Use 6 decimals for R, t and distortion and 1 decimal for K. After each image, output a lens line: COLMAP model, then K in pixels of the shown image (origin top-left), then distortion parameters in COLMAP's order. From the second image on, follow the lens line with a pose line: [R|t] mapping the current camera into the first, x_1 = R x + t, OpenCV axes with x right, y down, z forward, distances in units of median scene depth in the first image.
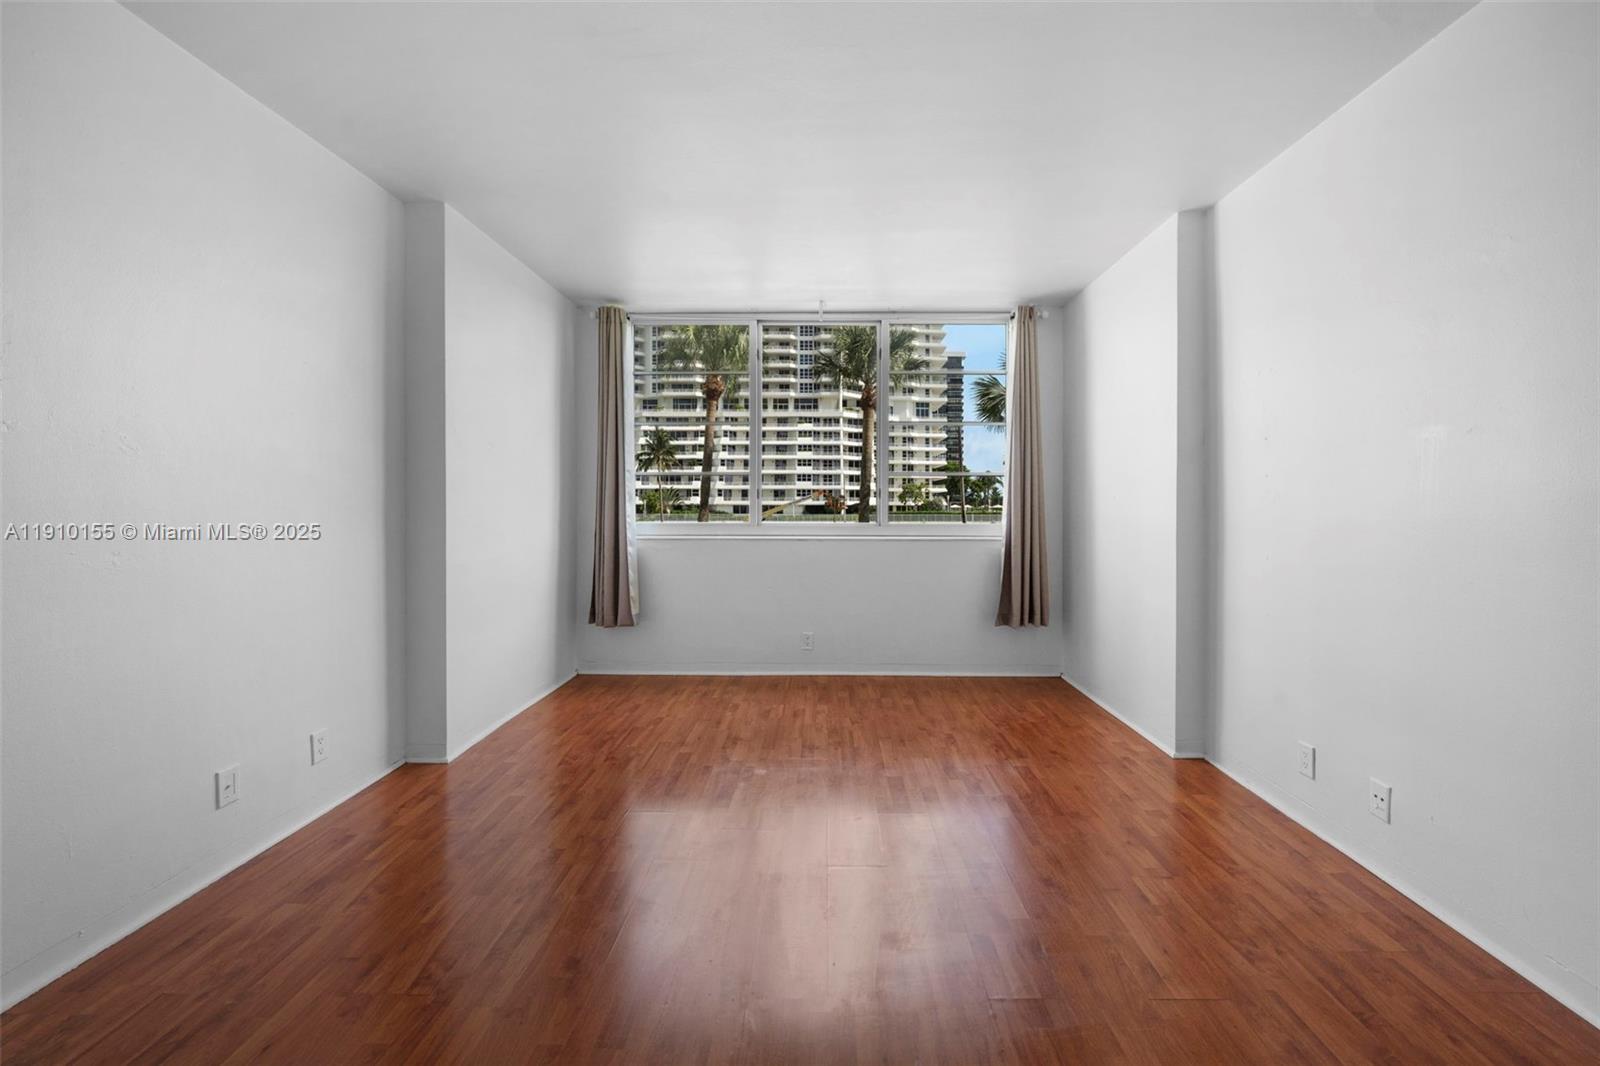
lens RADIAL K [[620.5, 0, 817.7], [0, 620.5, 505.0], [0, 0, 1]] dist [0.001124, 0.000228]
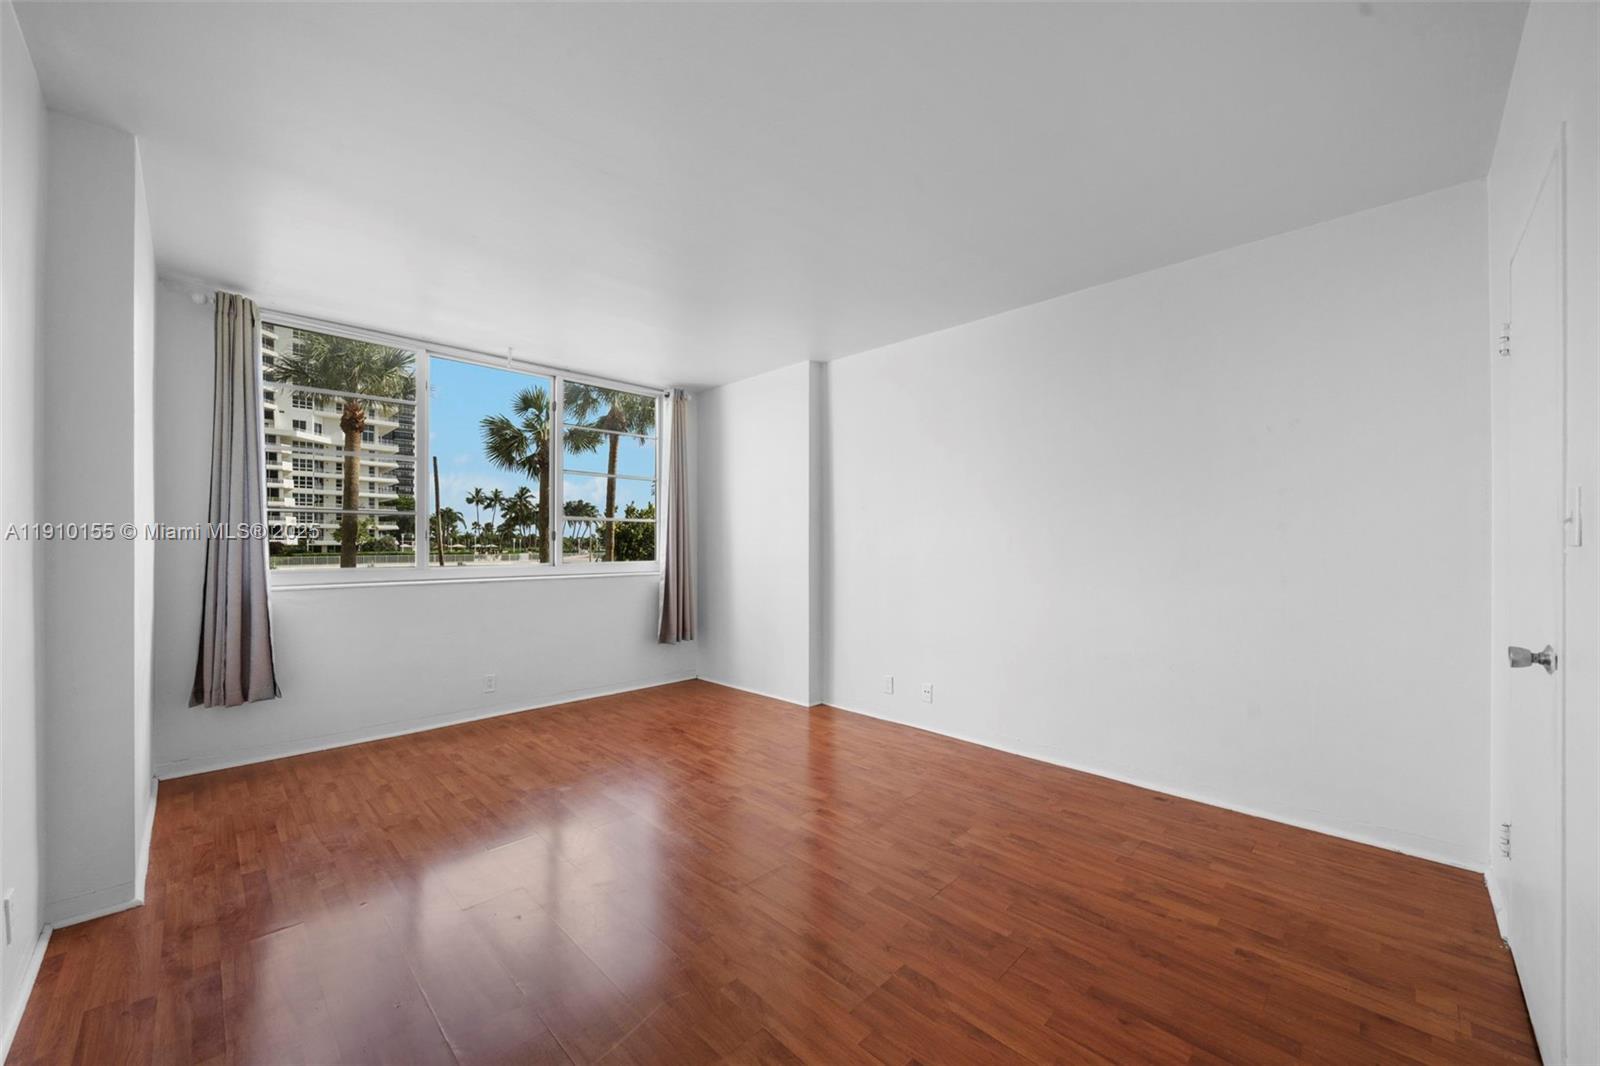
lens RADIAL K [[603.5, 0, 794.5], [0, 603.5, 540.9], [0, 0, 1]] dist [-0.000375, 0.000135]
pose [[0.700769, 0.002230, 0.713384, -0.407815], [0.001576, 0.999988, -0.004674, -0.004968], [-0.713386, 0.004400, 0.700757, -0.034032]]
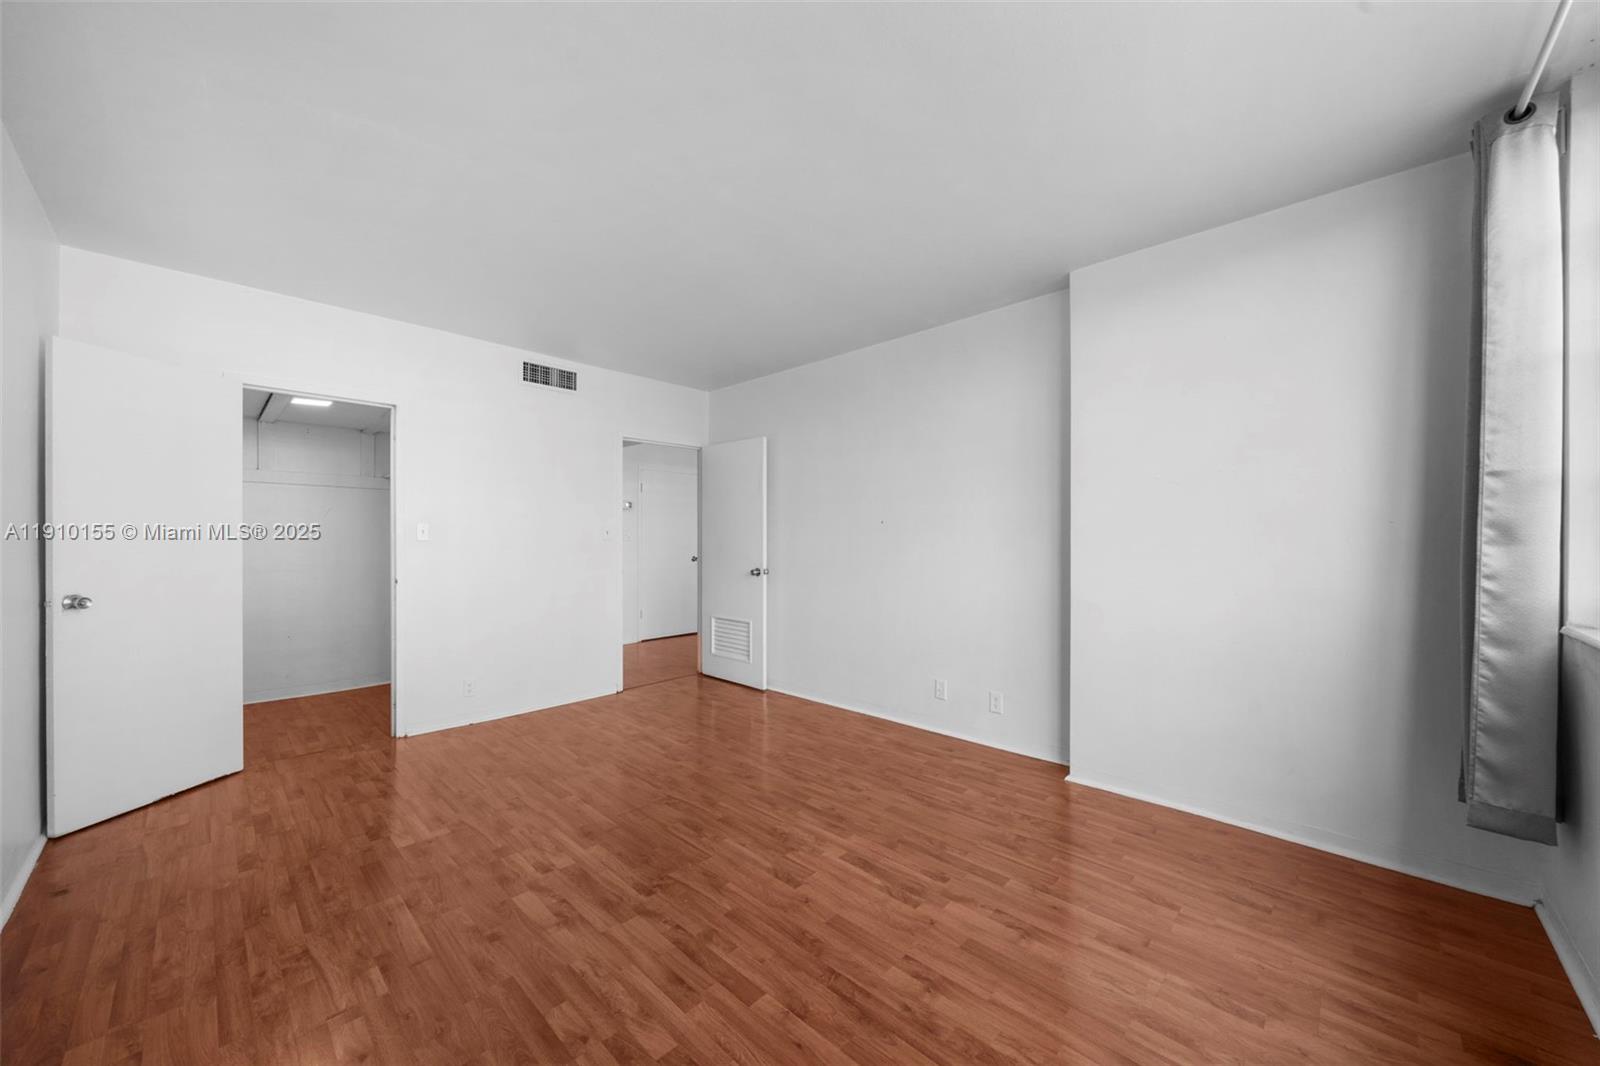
lens RADIAL K [[603.5, 0, 794.5], [0, 603.5, 540.9], [0, 0, 1]] dist [-0.000375, 0.000135]
pose [[-0.692160, 0.002695, -0.721739, 0.363897], [-0.000276, 0.999992, 0.003999, -0.007784], [0.721744, 0.002967, -0.692154, 1.001354]]
